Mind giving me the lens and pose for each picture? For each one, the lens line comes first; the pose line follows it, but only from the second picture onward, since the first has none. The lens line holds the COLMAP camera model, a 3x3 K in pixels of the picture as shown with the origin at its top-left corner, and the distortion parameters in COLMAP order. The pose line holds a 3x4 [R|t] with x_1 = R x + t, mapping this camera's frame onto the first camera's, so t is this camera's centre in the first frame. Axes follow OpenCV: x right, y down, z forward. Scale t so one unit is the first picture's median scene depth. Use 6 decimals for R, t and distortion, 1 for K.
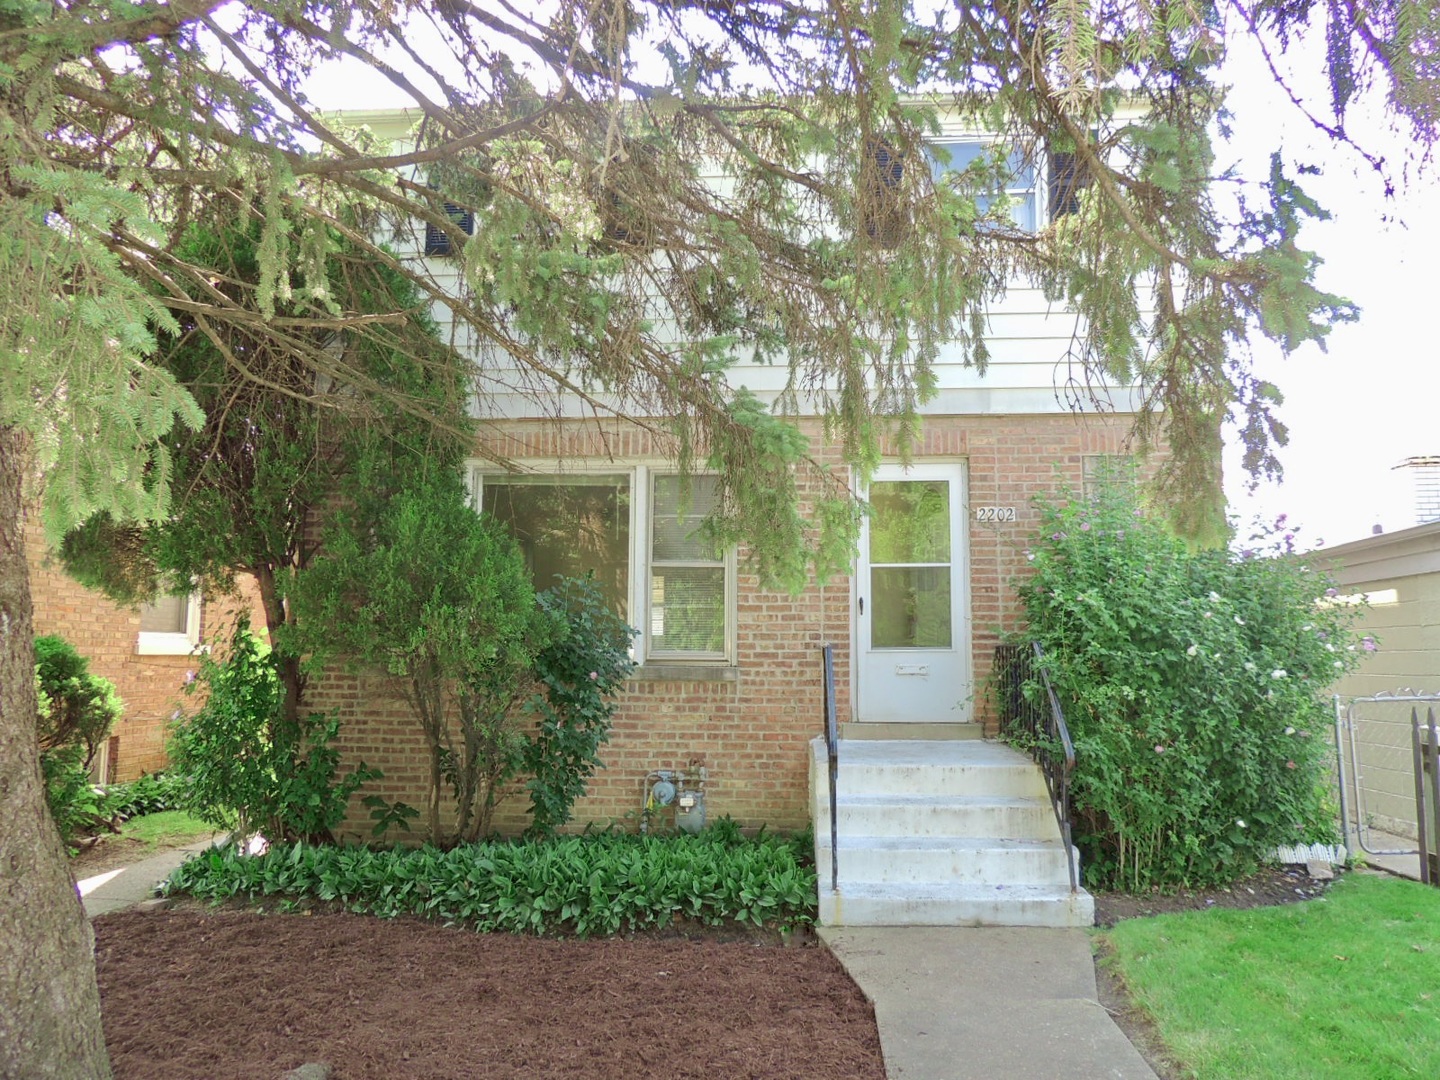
lens RADIAL K [[1026.2, 0, 722.3], [0, 1026.2, 535.9], [0, 0, 1]] dist [-0.031514, 0.001937]
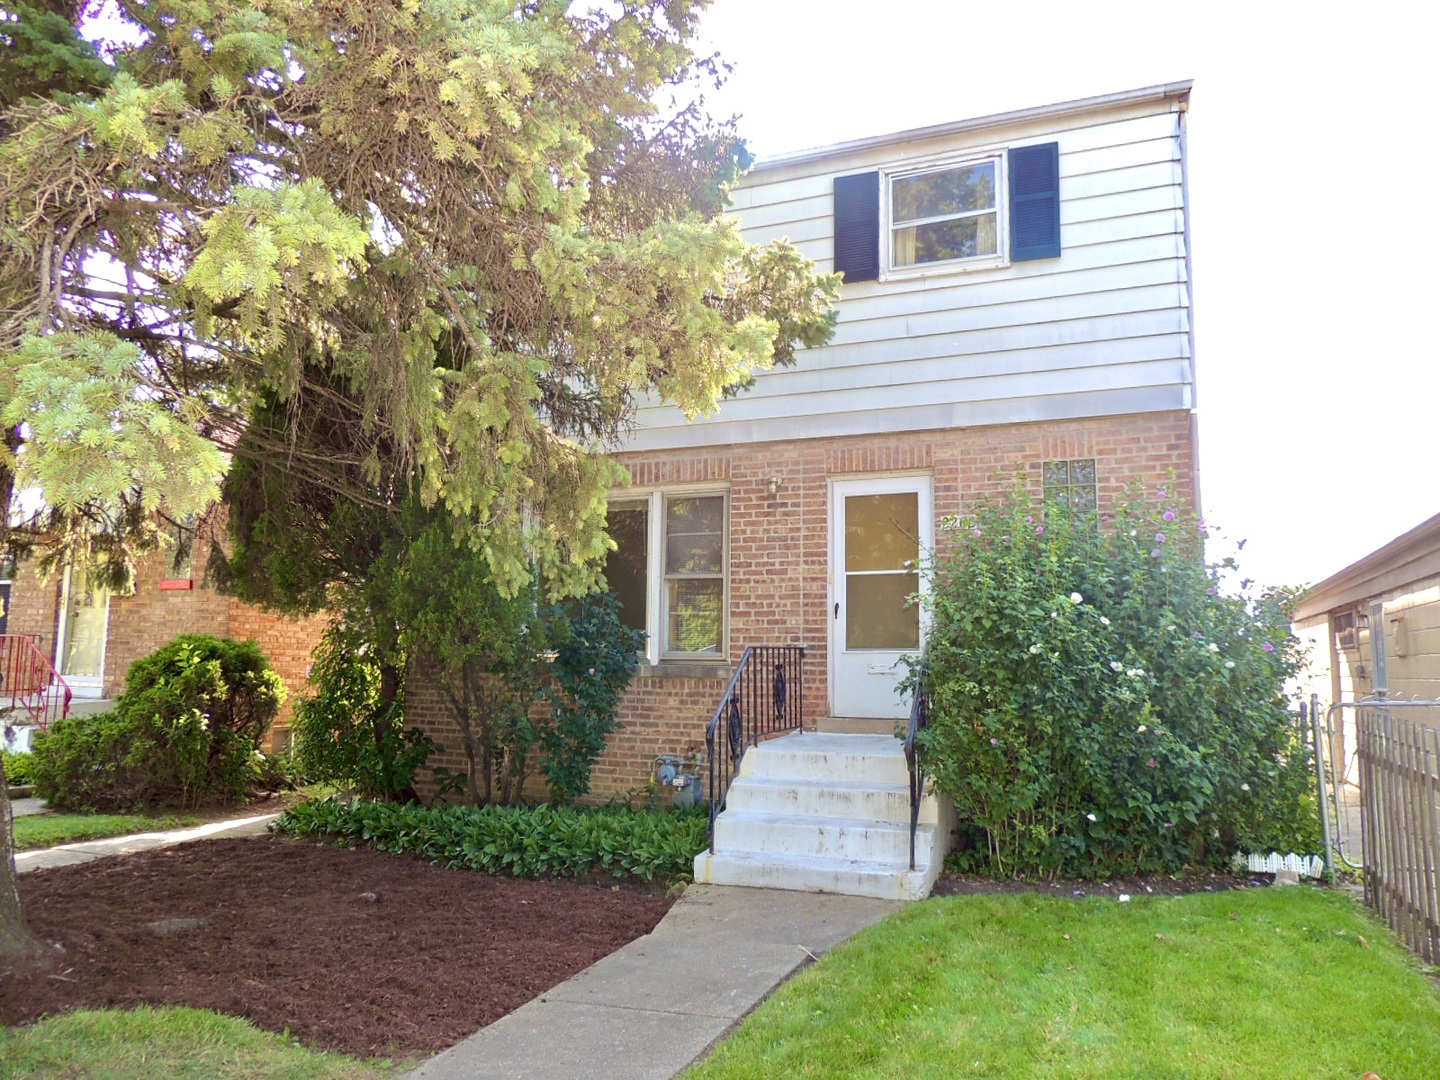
lens RADIAL K [[1026.2, 0, 722.5], [0, 1026.2, 541.5], [0, 0, 1]] dist [-0.031514, 0.001937]
pose [[0.946936, -0.033342, -0.319687, 0.387546], [0.031676, 0.999444, -0.010413, 0.002089], [0.319856, -0.000266, 0.947466, -0.077946]]
